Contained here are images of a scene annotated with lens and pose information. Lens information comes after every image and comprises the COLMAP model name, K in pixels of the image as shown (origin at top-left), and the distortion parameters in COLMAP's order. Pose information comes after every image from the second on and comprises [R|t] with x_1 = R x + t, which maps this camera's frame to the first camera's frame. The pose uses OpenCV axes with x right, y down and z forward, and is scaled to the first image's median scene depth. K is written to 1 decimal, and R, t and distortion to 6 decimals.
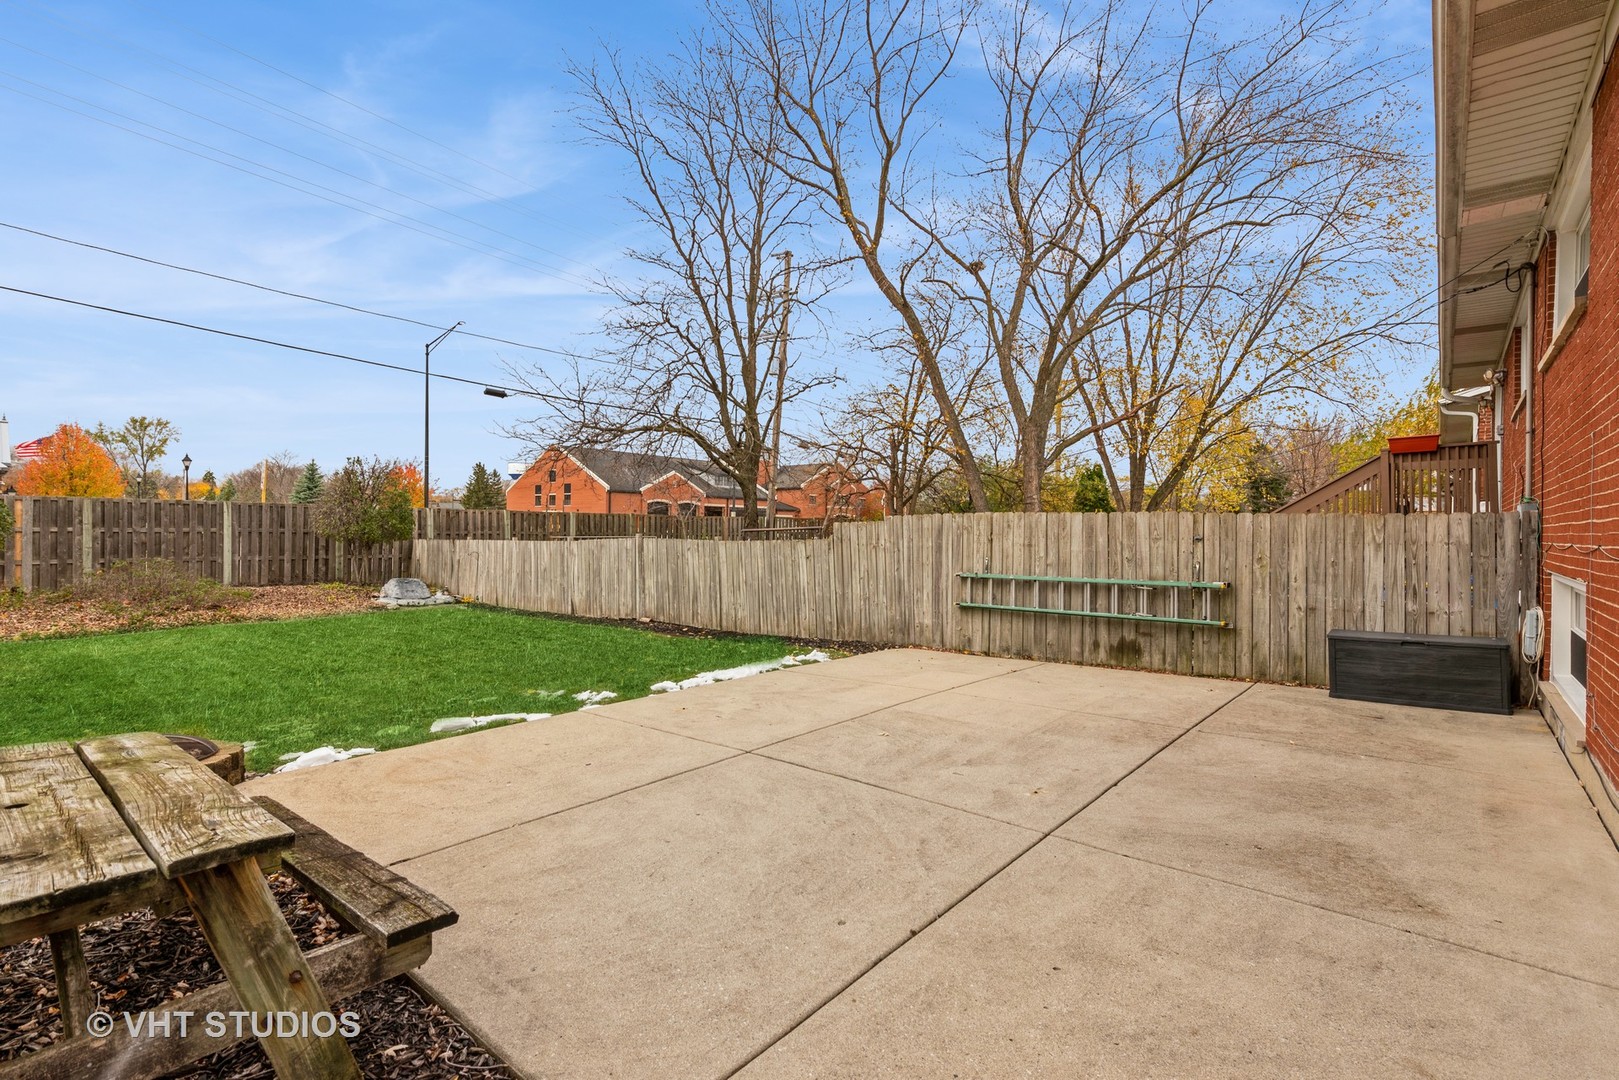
lens RADIAL K [[741.0, 0, 809.8], [0, 741.0, 538.1], [0, 0, 1]] dist [-0.000187, -0.000082]
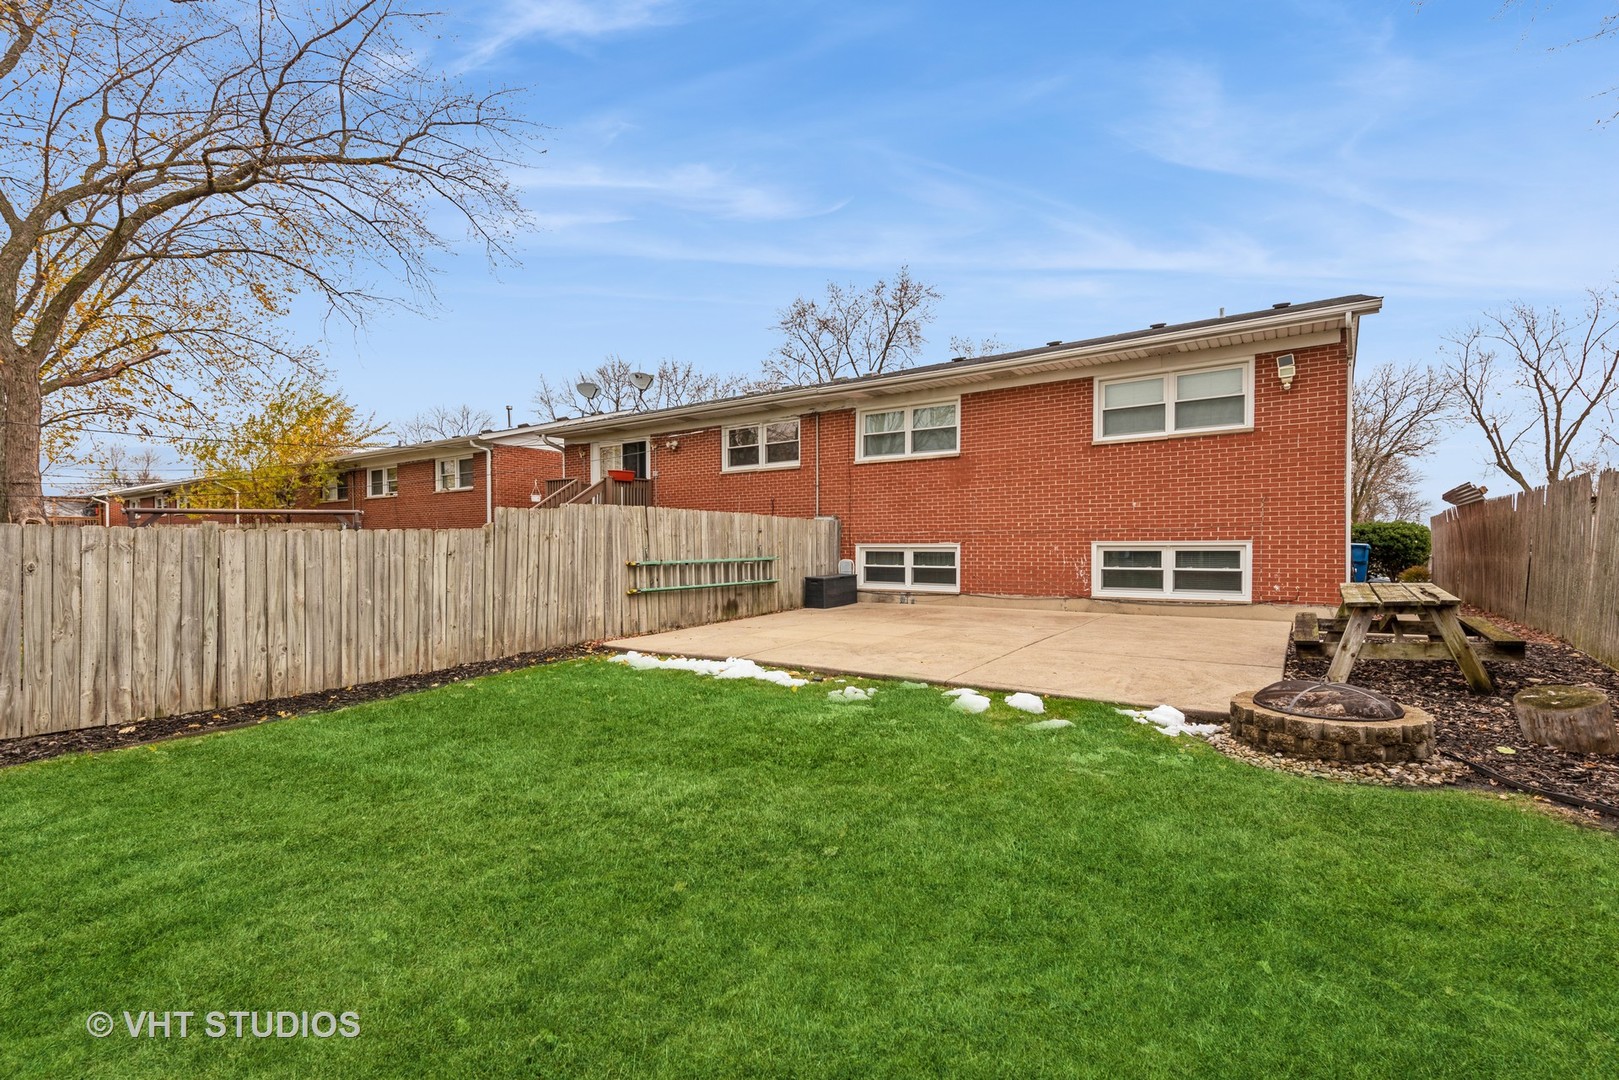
lens RADIAL K [[741.0, 0, 808.4], [0, 741.0, 537.4], [0, 0, 1]] dist [-0.000187, -0.000082]
pose [[-0.089640, -0.002387, 0.995971, -0.900609], [0.004959, 0.999984, 0.002843, 0.010894], [-0.995962, 0.005194, -0.089627, 0.864275]]
